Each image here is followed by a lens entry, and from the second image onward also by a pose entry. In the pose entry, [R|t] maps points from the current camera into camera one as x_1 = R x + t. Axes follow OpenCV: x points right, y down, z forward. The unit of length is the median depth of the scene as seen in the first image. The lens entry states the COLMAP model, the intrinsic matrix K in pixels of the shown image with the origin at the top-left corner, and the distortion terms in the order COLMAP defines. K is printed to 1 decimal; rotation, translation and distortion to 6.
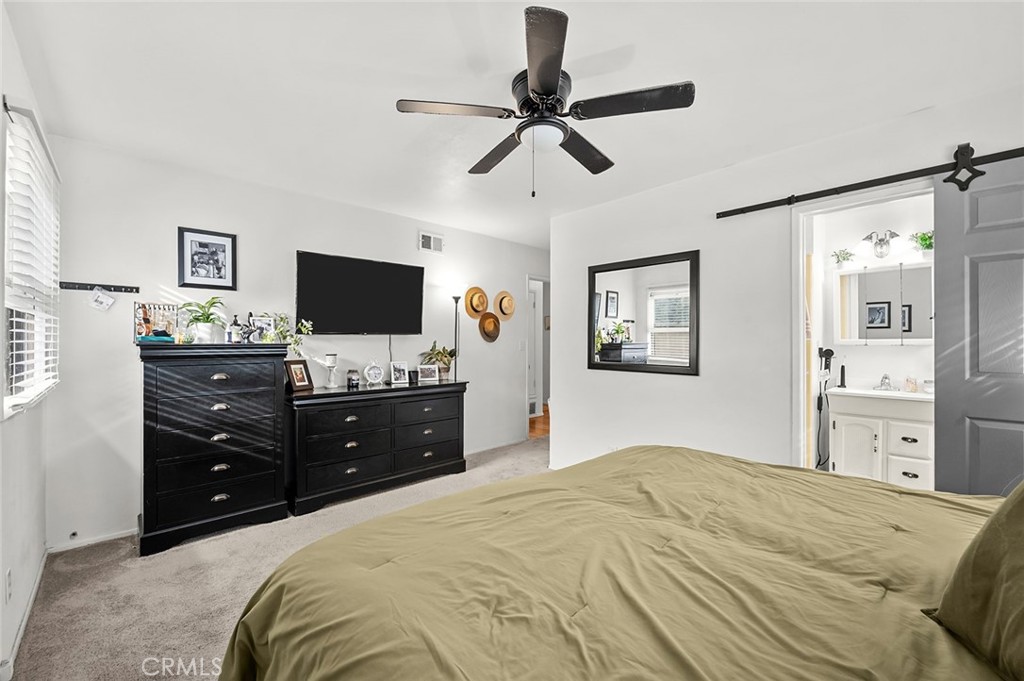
lens RADIAL K [[407.5, 0, 506.1], [0, 407.5, 339.9], [0, 0, 1]] dist [-0.011749, -0.000207]
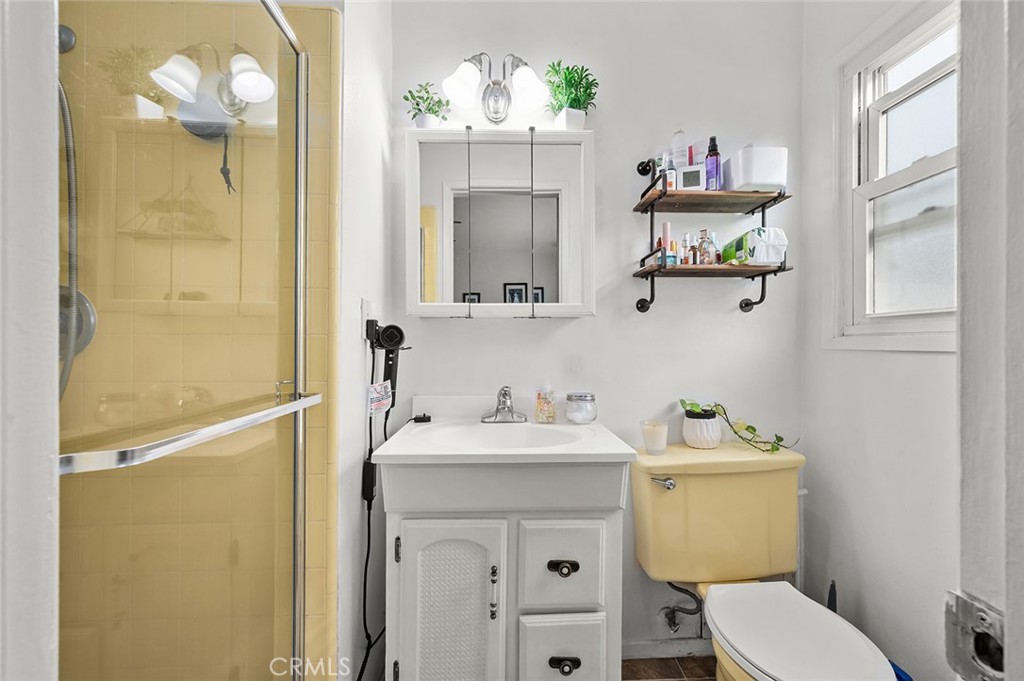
lens RADIAL K [[407.5, 0, 511.9], [0, 407.5, 346.3], [0, 0, 1]] dist [-0.011749, -0.000207]
pose [[0.652437, 0.001824, 0.757840, 0.617721], [-0.001822, 0.999998, -0.000838, 0.044236], [-0.757840, -0.000834, 0.652439, 0.708477]]
